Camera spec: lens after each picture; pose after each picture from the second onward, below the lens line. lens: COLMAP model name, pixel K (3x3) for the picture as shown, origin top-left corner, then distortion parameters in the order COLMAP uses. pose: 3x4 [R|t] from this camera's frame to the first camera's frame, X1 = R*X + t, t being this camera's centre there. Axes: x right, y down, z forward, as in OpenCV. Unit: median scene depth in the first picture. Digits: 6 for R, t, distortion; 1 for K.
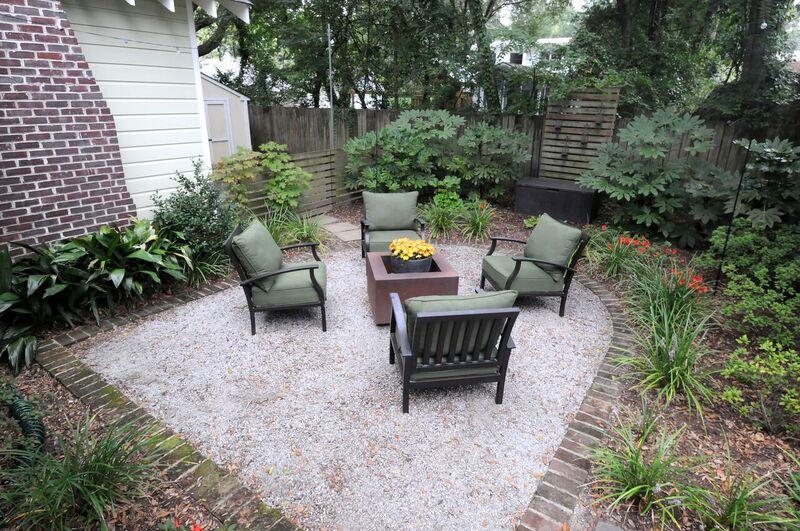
lens RADIAL K [[458.5, 0, 400.7], [0, 458.5, 265.0], [0, 0, 1]] dist [-0.002678, -0.001409]
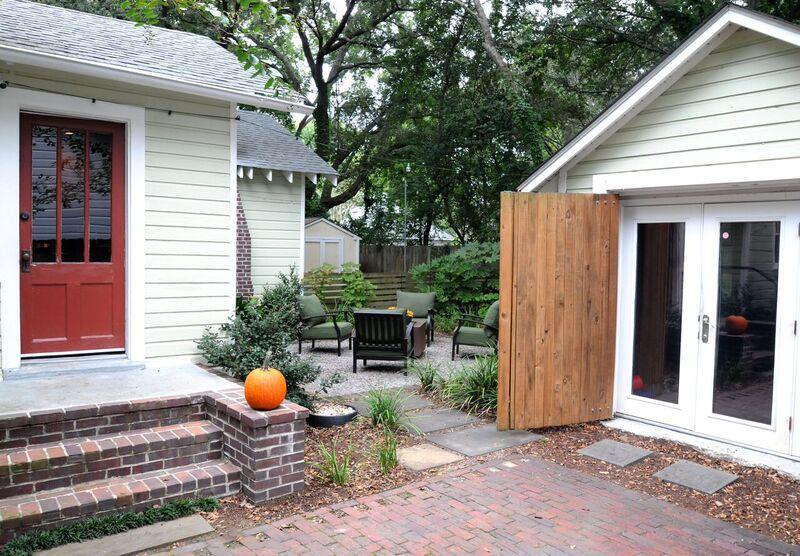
lens RADIAL K [[671.3, 0, 399.4], [0, 671.3, 277.9], [0, 0, 1]] dist [-0.000468, 0.000549]
pose [[0.945009, 0.011128, -0.326855, 0.623534], [-0.111091, 0.950919, -0.288812, 0.414018], [0.307598, 0.309241, 0.899863, -0.906804]]
